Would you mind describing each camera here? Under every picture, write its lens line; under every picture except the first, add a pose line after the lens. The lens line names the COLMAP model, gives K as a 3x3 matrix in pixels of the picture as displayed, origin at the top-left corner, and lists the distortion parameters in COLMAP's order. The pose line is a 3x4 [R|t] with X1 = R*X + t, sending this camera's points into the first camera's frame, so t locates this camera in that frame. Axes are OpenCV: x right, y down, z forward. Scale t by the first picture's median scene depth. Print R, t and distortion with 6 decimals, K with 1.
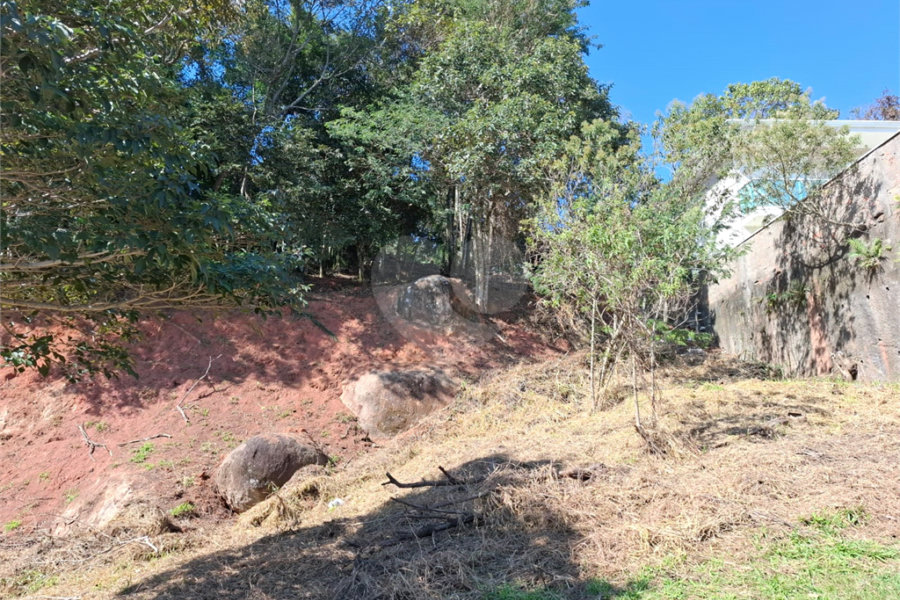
lens RADIAL K [[629.8, 0, 456.1], [0, 629.8, 287.0], [0, 0, 1]] dist [0.109167, -0.125751]
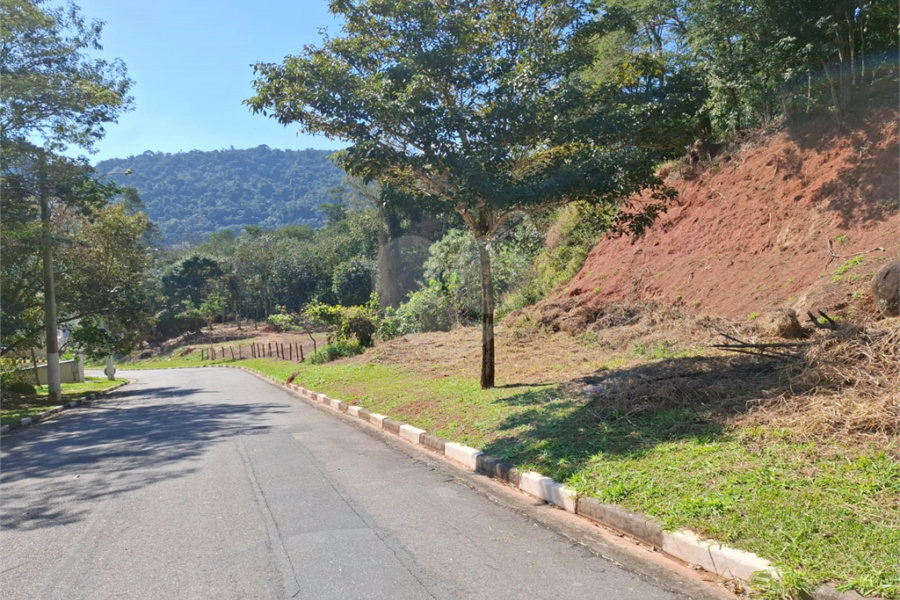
lens RADIAL K [[617.4, 0, 429.2], [0, 617.4, 314.9], [0, 0, 1]] dist [0.026360, -0.063157]
pose [[0.126408, 0.103064, -0.986610, 0.406972], [0.275328, 0.951865, 0.134711, -0.000312], [0.953003, -0.288670, 0.091947, 0.173731]]
